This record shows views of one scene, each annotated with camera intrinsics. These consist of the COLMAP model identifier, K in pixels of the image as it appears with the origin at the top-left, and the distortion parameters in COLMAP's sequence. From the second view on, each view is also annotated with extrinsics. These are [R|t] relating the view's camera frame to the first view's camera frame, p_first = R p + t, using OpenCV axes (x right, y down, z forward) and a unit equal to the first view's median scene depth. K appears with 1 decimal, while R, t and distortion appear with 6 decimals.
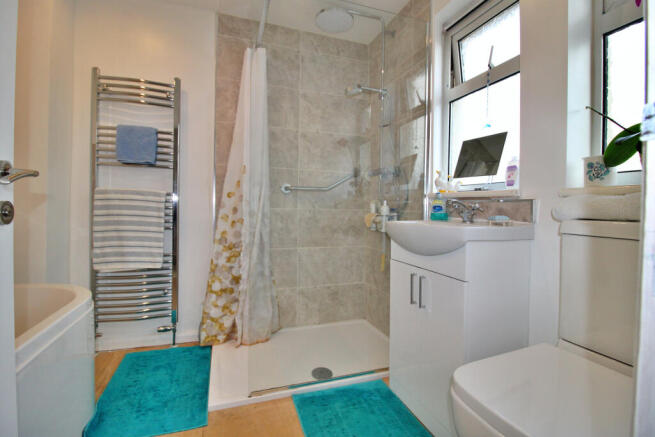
lens RADIAL K [[305.7, 0, 328.9], [0, 305.7, 209.1], [0, 0, 1]] dist [-0.001381, -0.000277]
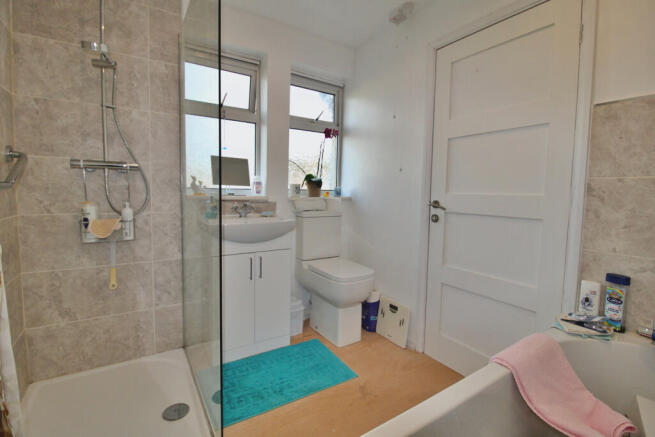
lens RADIAL K [[305.7, 0, 328.9], [0, 305.7, 209.1], [0, 0, 1]] dist [-0.001381, -0.000277]
pose [[-0.232734, -0.081313, 0.969135, -1.138917], [-0.016673, 0.996686, 0.079621, -0.128688], [-0.972397, 0.002372, -0.233319, 0.982587]]
